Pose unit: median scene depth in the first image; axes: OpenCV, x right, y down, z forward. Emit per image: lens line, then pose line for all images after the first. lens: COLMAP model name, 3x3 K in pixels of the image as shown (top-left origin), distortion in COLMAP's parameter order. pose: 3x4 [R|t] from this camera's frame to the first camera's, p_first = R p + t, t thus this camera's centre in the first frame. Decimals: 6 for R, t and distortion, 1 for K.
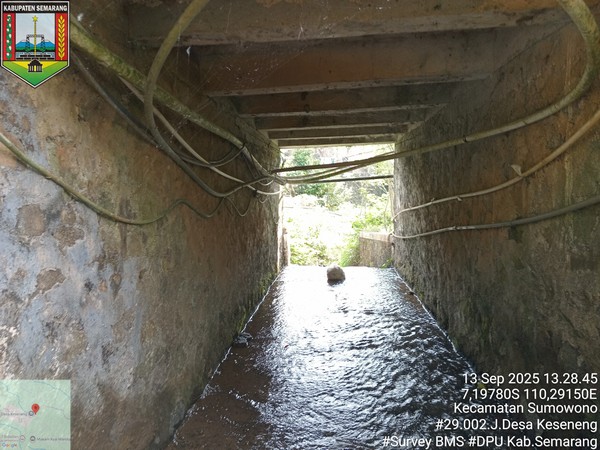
lens RADIAL K [[447.8, 0, 300.0], [0, 447.8, 225.0], [0, 0, 1]] dist [0.051533, -0.120224]
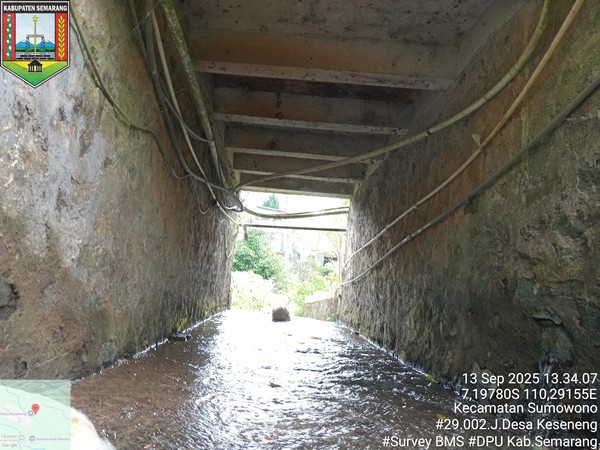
lens RADIAL K [[447.8, 0, 300.0], [0, 447.8, 225.0], [0, 0, 1]] dist [0.051533, -0.120224]
pose [[0.985321, 0.133243, 0.106717, -0.013935], [-0.109153, 0.972387, -0.206275, 0.171378], [-0.131255, 0.191599, 0.972657, 0.016584]]
